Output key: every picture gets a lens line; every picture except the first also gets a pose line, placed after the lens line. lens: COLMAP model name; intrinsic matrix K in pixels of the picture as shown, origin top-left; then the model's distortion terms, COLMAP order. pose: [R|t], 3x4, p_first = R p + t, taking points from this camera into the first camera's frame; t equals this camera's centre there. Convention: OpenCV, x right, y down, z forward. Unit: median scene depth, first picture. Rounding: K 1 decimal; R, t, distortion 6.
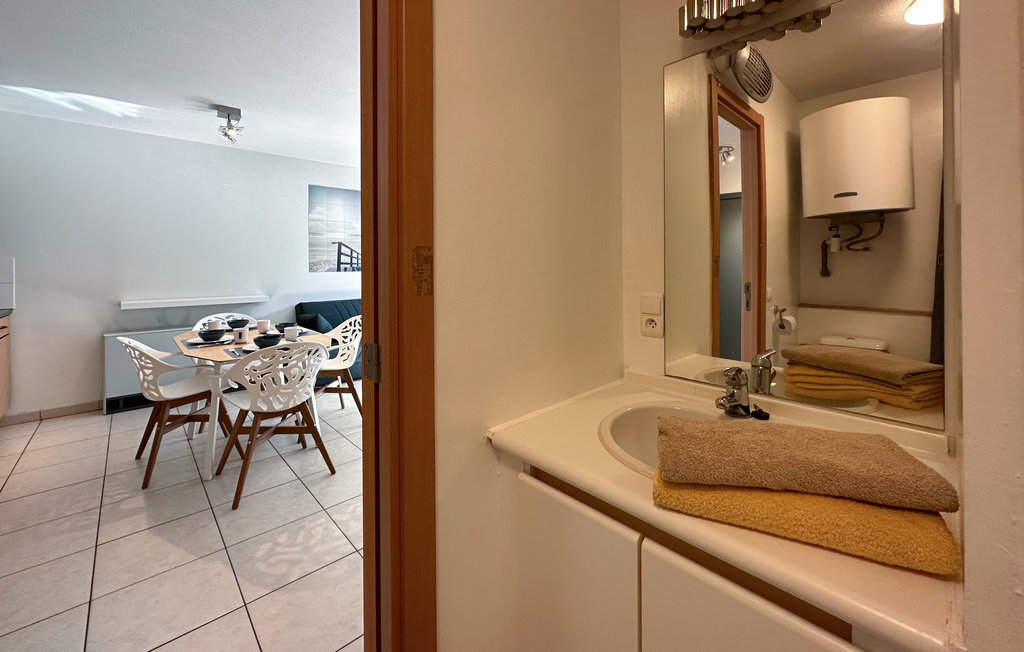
lens RADIAL K [[413.2, 0, 529.6], [0, 413.2, 275.1], [0, 0, 1]] dist [-0.003079, 0.000321]
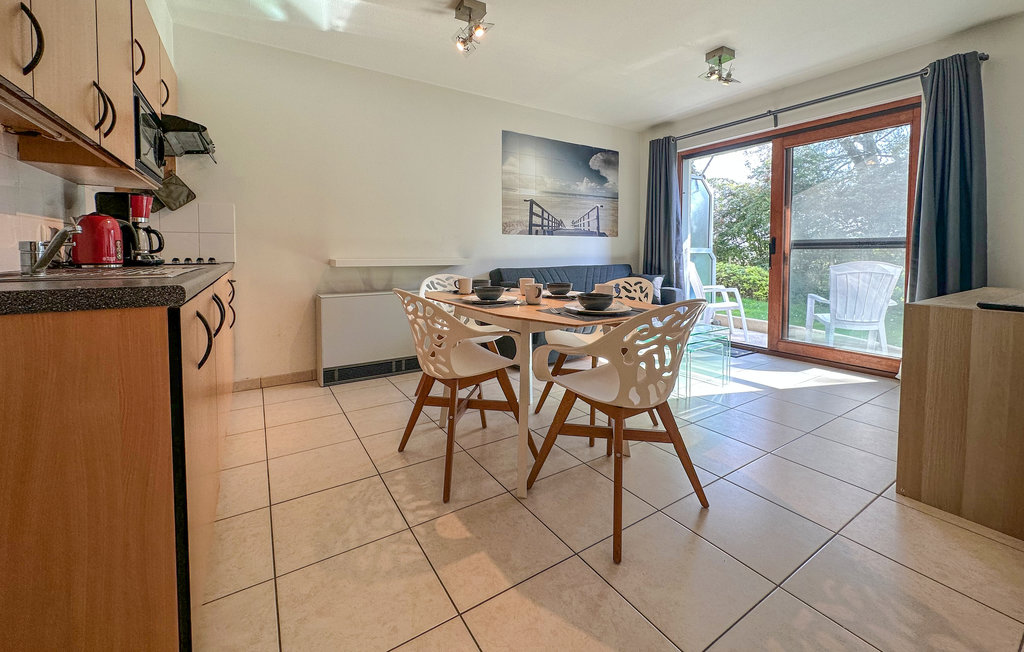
lens RADIAL K [[413.2, 0, 521.5], [0, 413.2, 274.0], [0, 0, 1]] dist [-0.003079, 0.000321]
pose [[0.982711, 0.018717, -0.184200, -0.351436], [-0.014183, 0.999564, 0.025903, 0.055513], [0.184604, -0.022842, 0.982547, 0.174093]]
